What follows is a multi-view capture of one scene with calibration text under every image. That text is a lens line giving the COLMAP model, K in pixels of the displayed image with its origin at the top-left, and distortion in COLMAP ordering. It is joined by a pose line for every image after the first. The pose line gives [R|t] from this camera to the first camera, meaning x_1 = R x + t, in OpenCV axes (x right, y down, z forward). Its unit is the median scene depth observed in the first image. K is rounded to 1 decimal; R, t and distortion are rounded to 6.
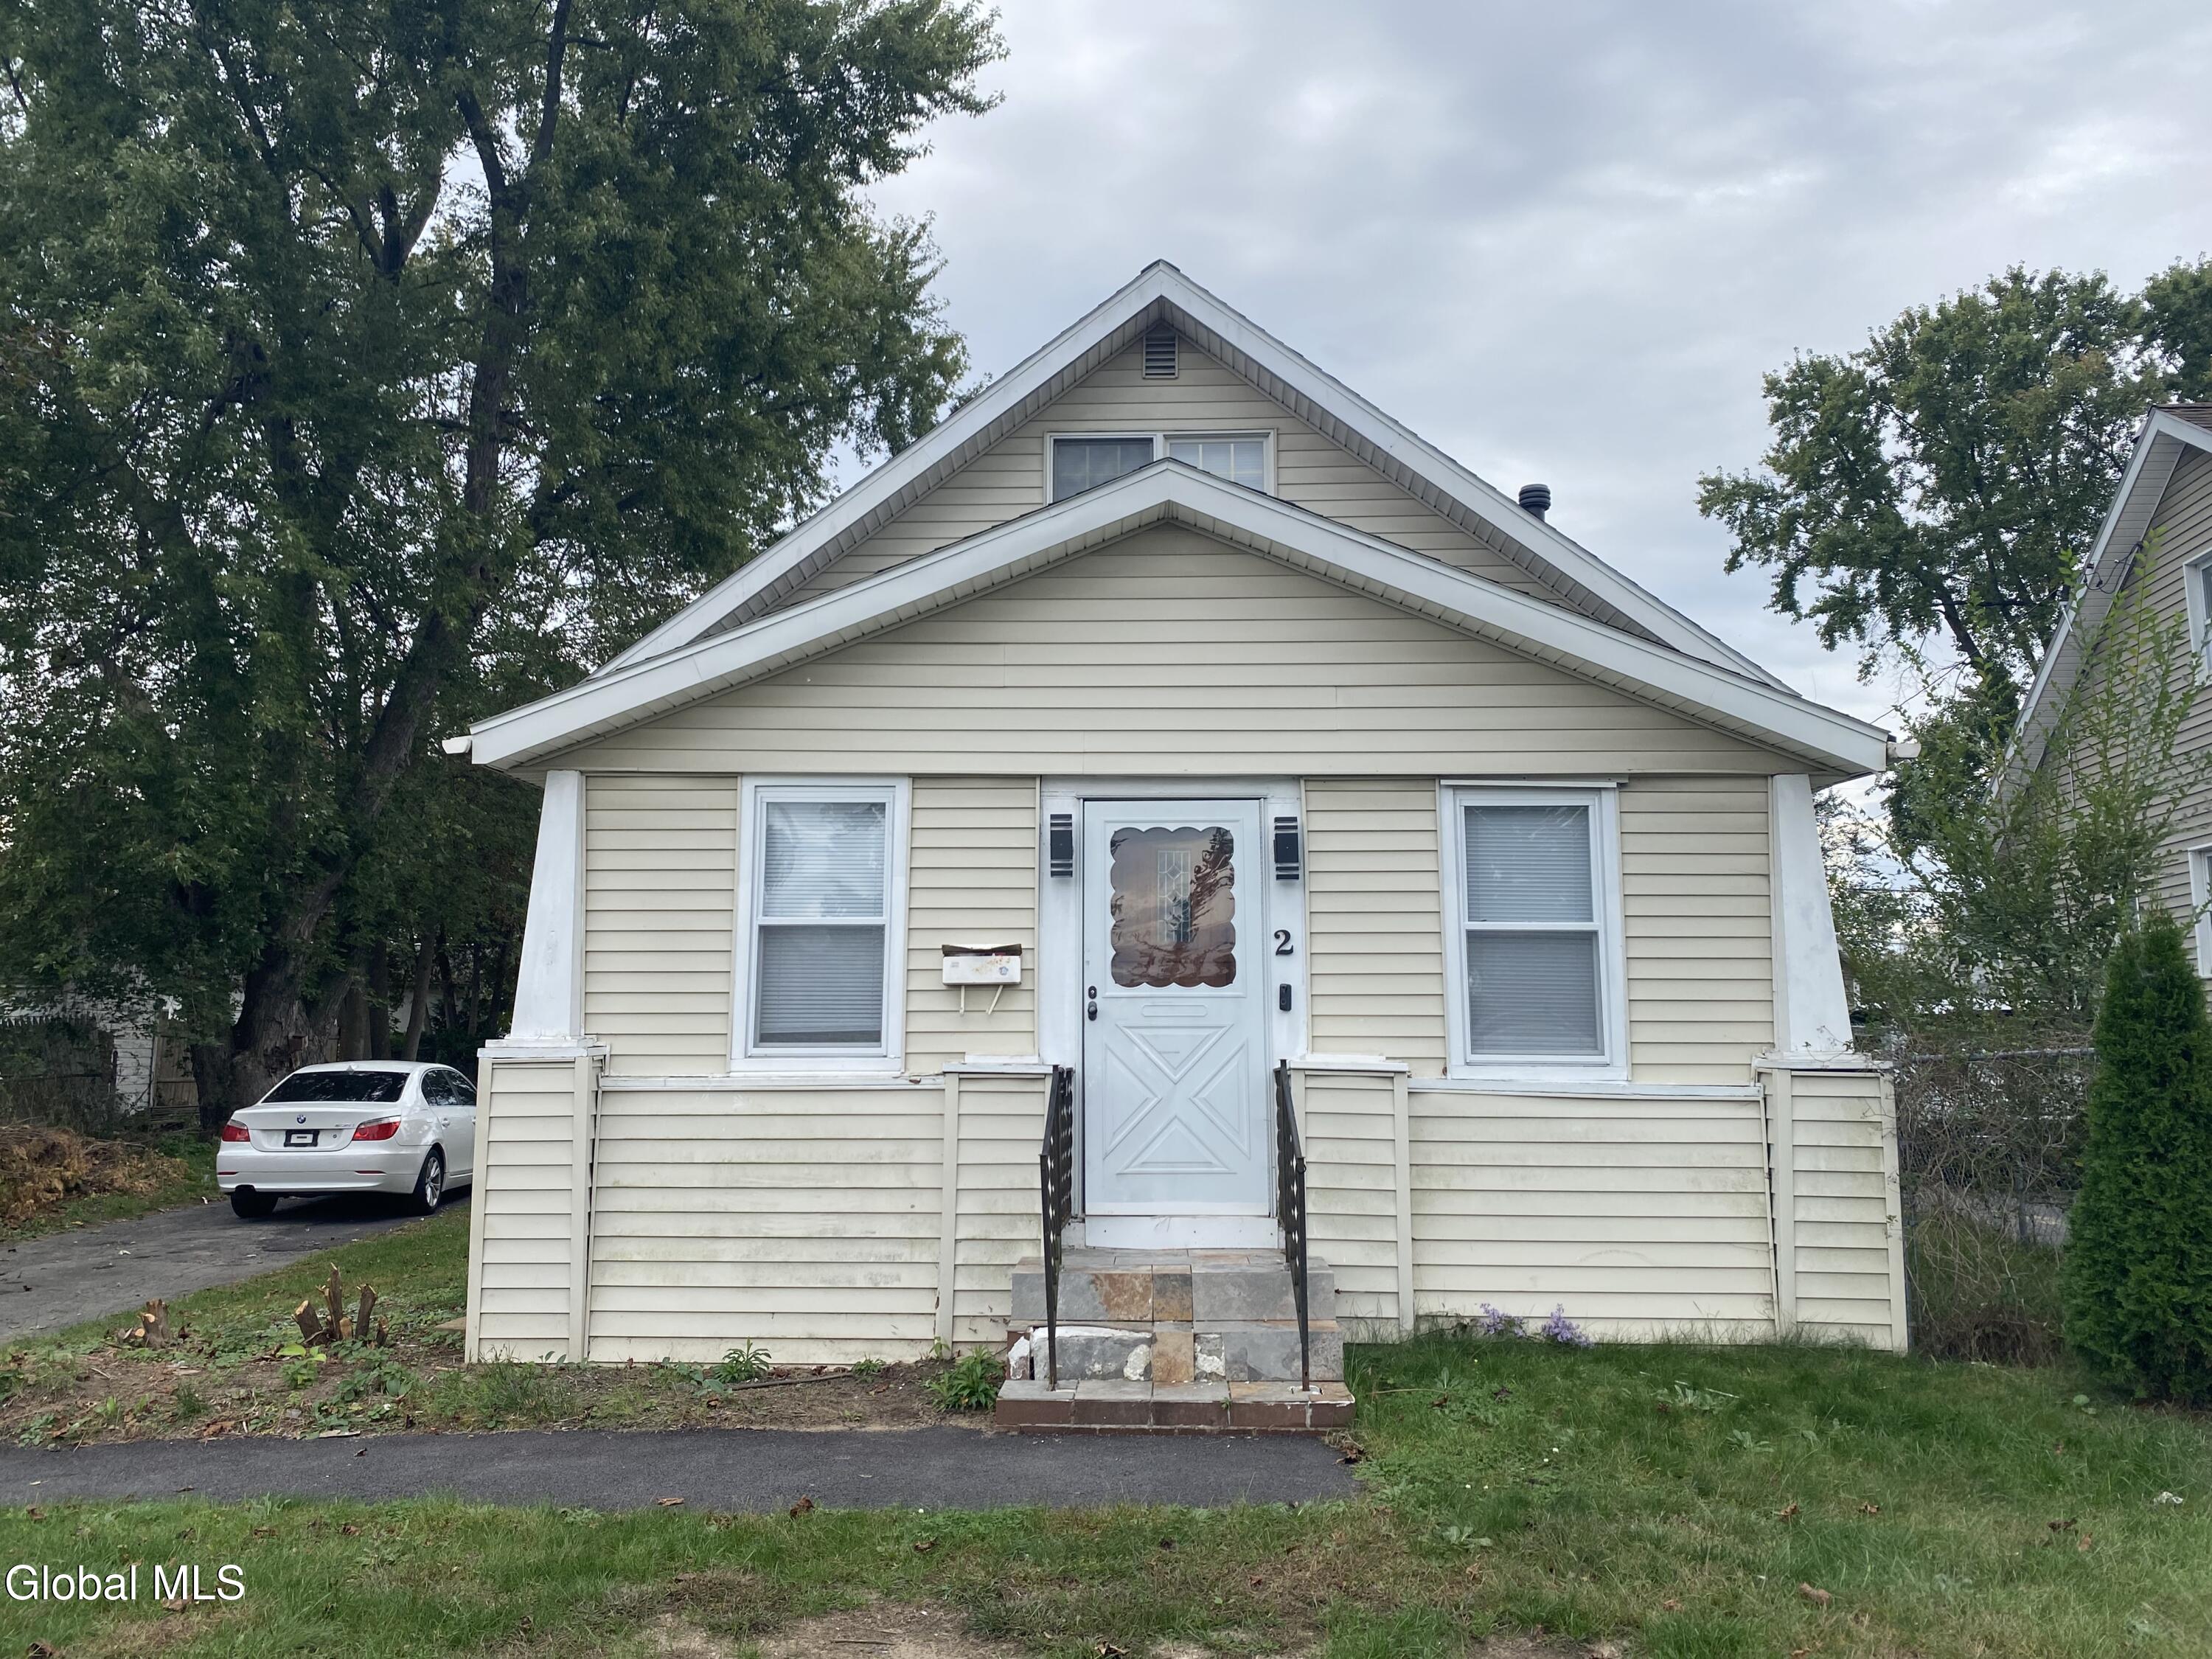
lens RADIAL K [[1705.3, 0, 1103.5], [0, 1705.3, 809.2], [0, 0, 1]] dist [0.042975, -0.015765]
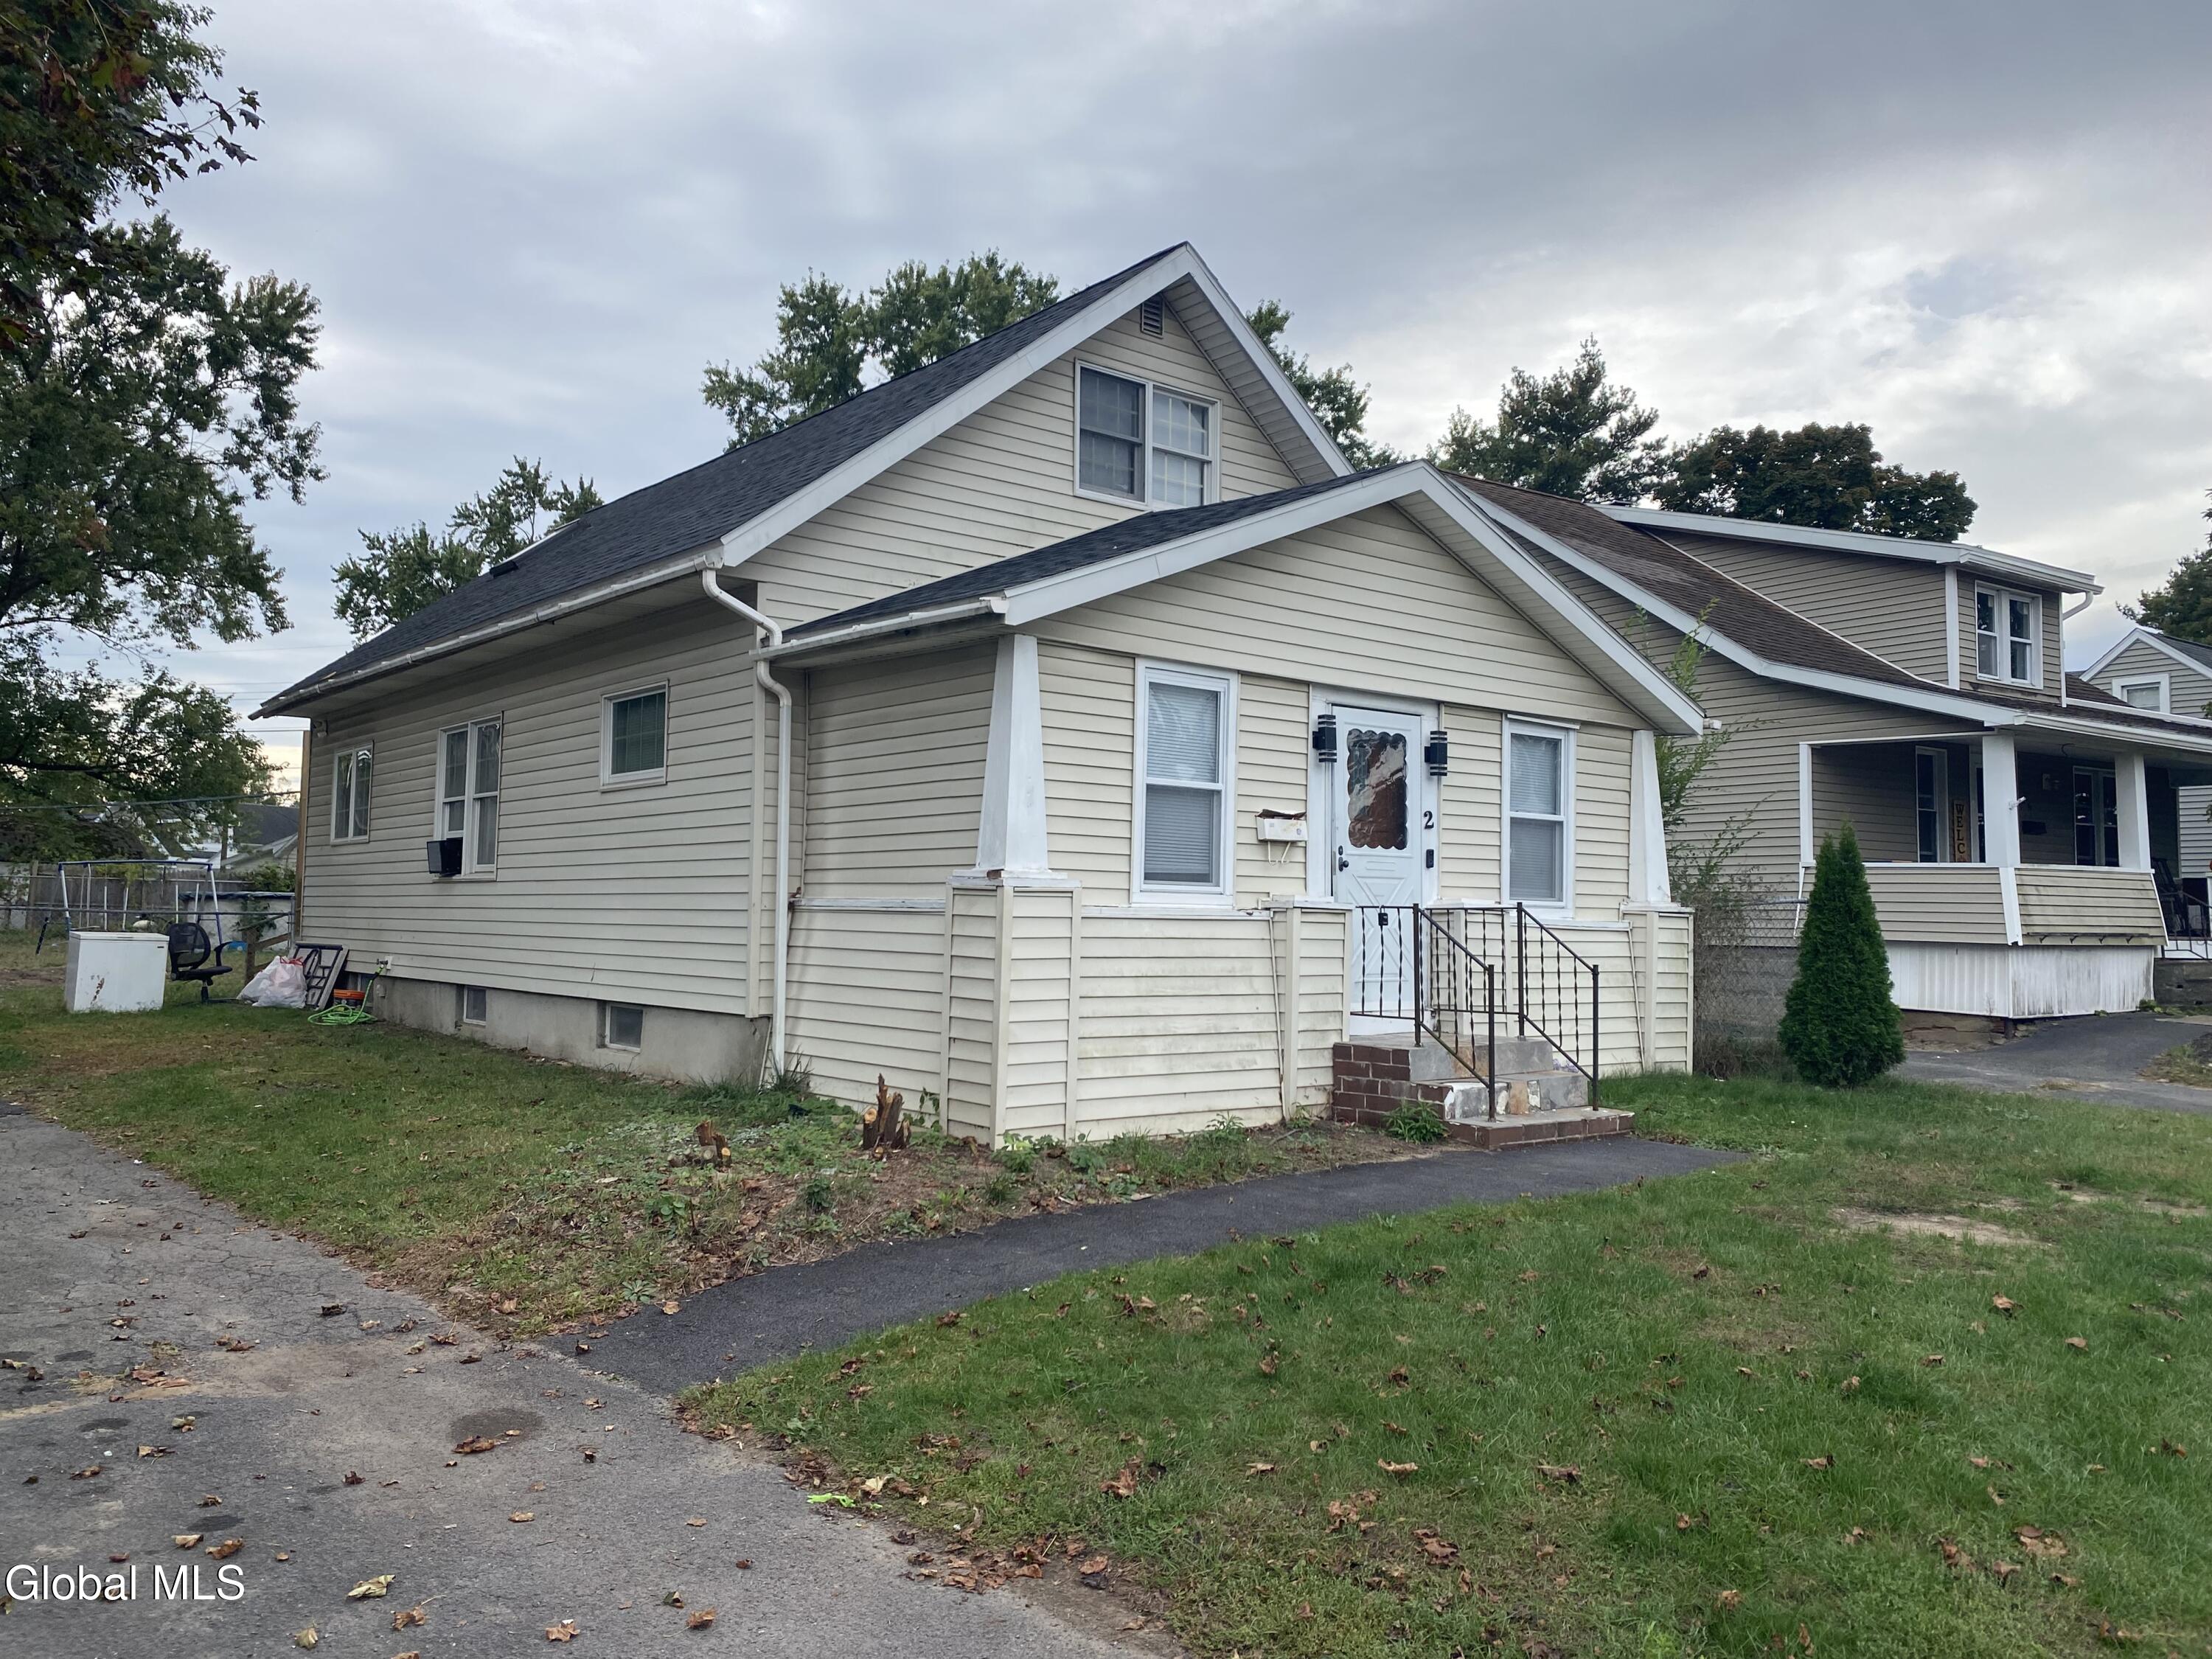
lens RADIAL K [[1705.3, 0, 1094.1], [0, 1705.3, 830.0], [0, 0, 1]] dist [0.042975, -0.015765]
pose [[0.759088, 0.045236, 0.649414, -1.020458], [-0.107638, 0.992573, 0.056677, 0.036702], [-0.642027, -0.112925, 0.758320, 0.108468]]
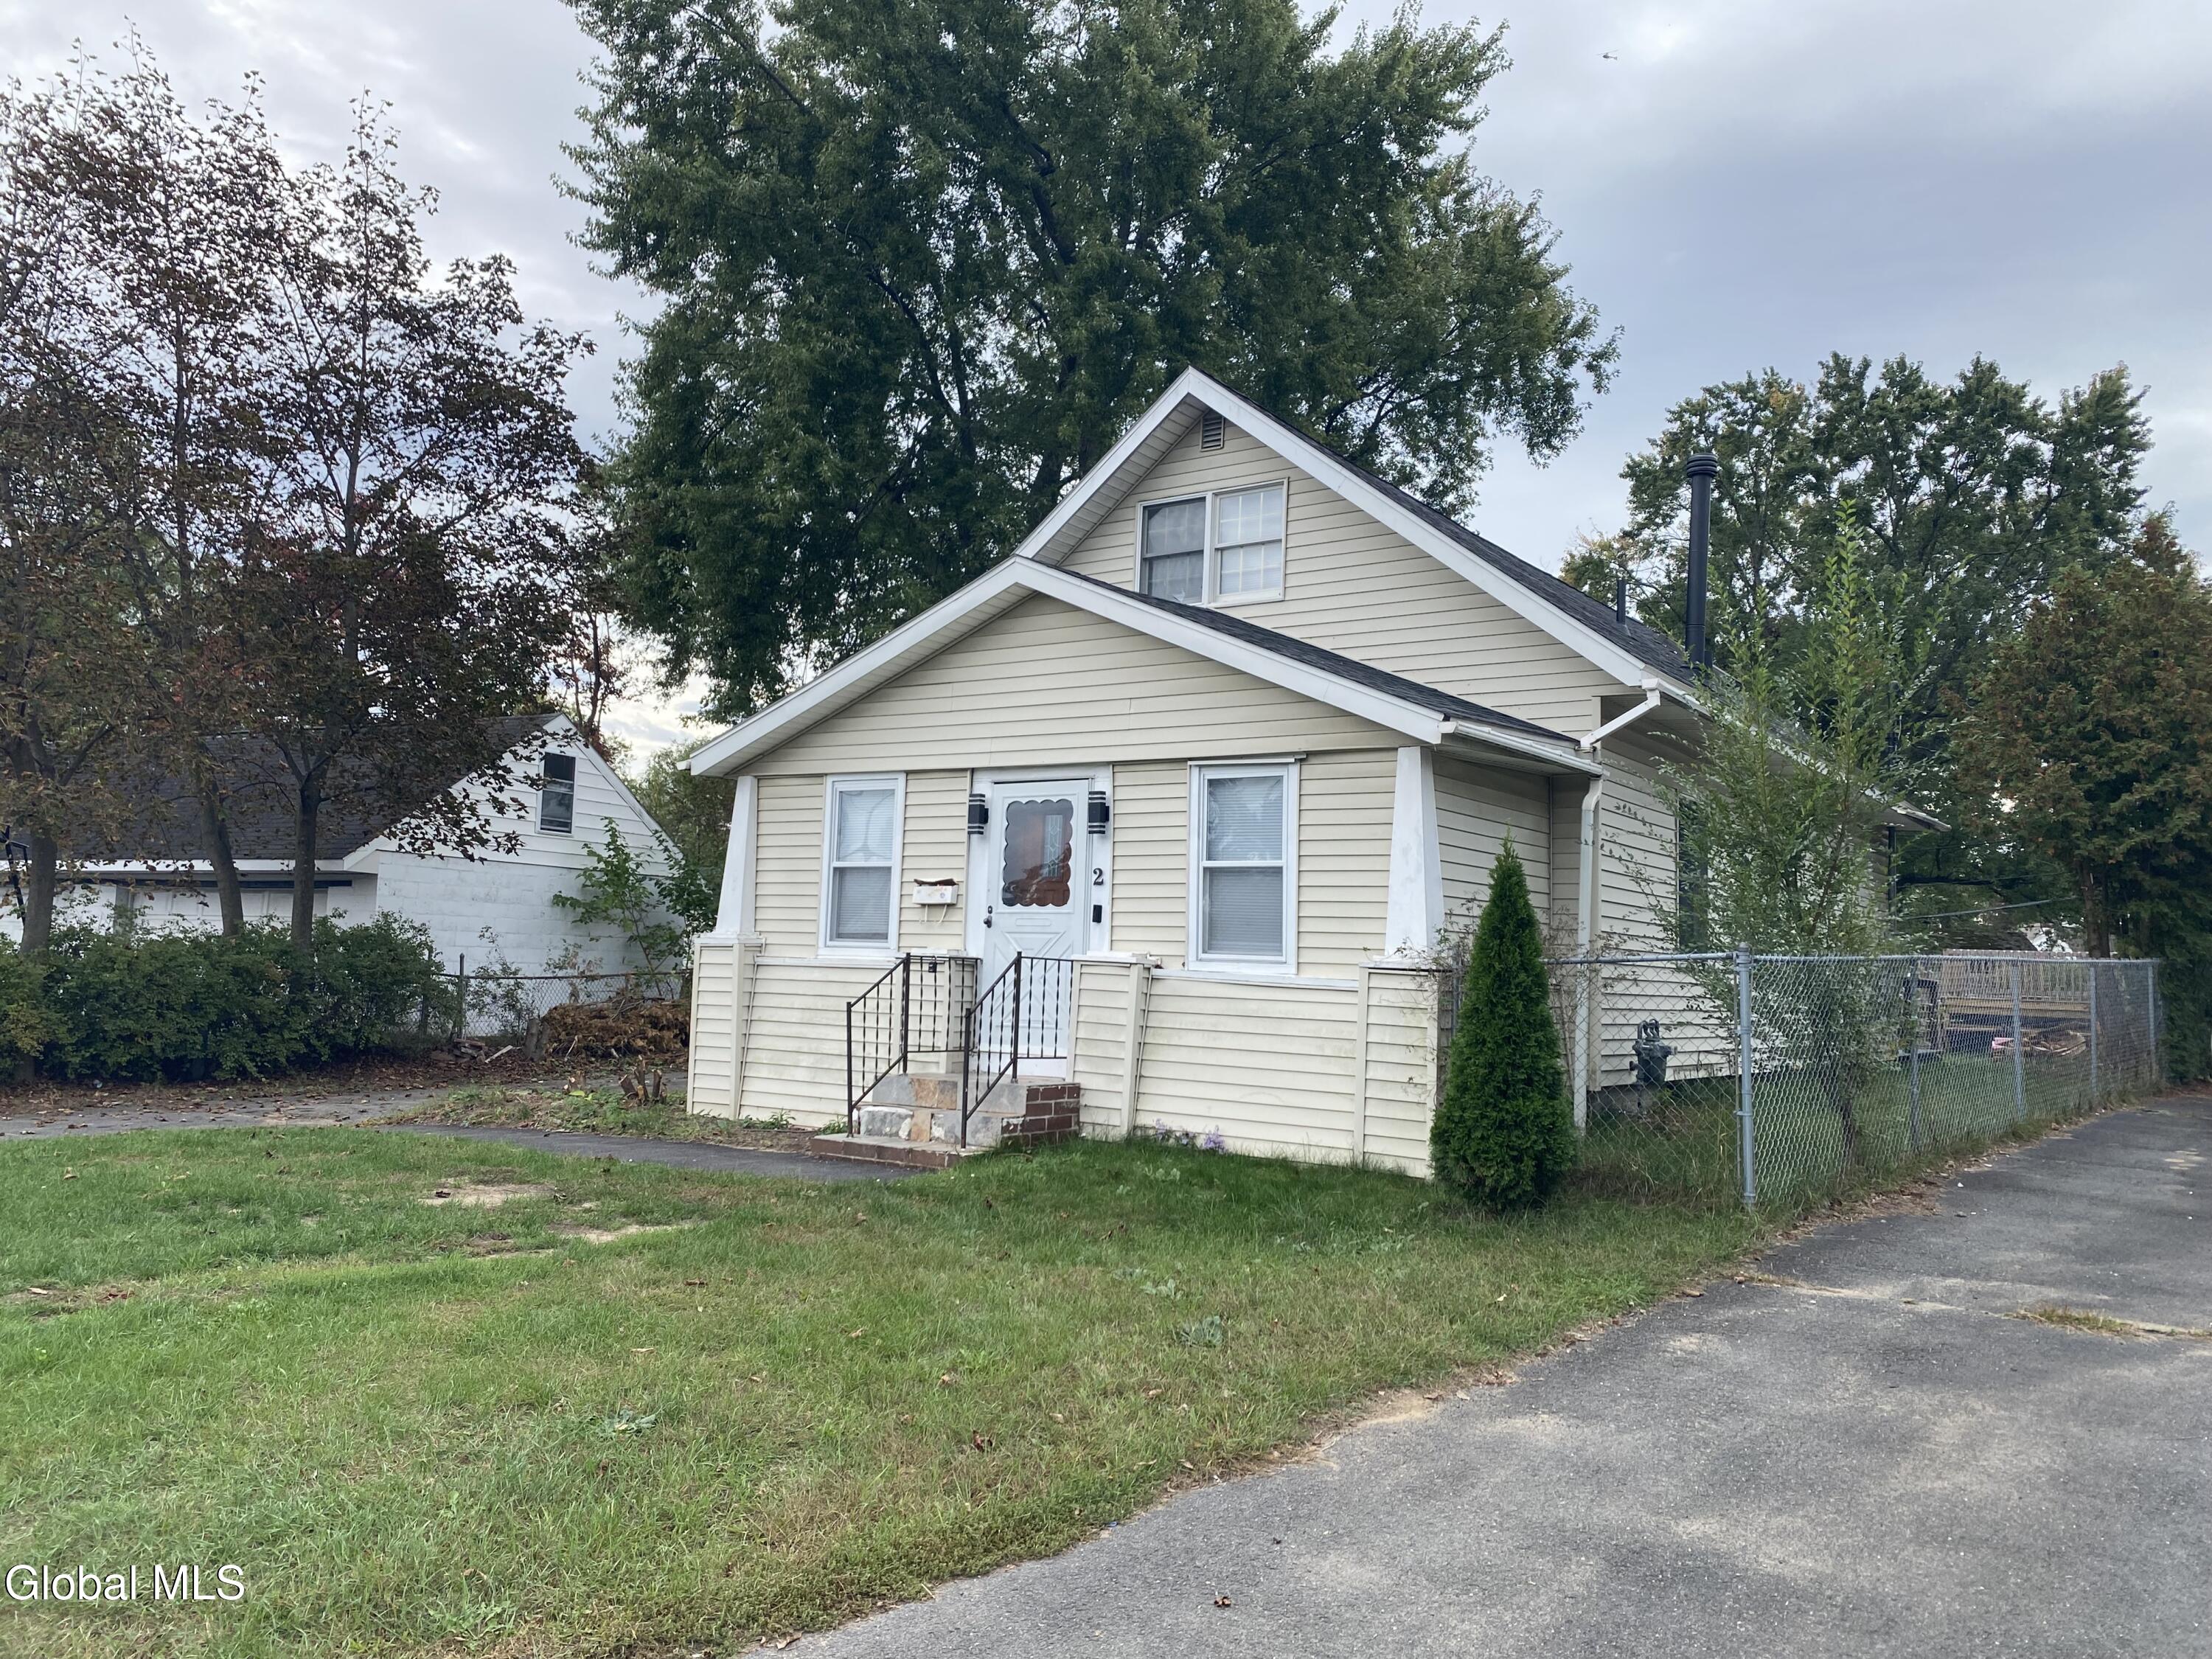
lens RADIAL K [[1705.3, 0, 1093.6], [0, 1705.3, 820.2], [0, 0, 1]] dist [0.042975, -0.015765]
pose [[0.837013, -0.021286, -0.546768, 0.907698], [0.045537, 0.998487, 0.030838, -0.015636], [0.545284, -0.050710, 0.836716, -0.228038]]
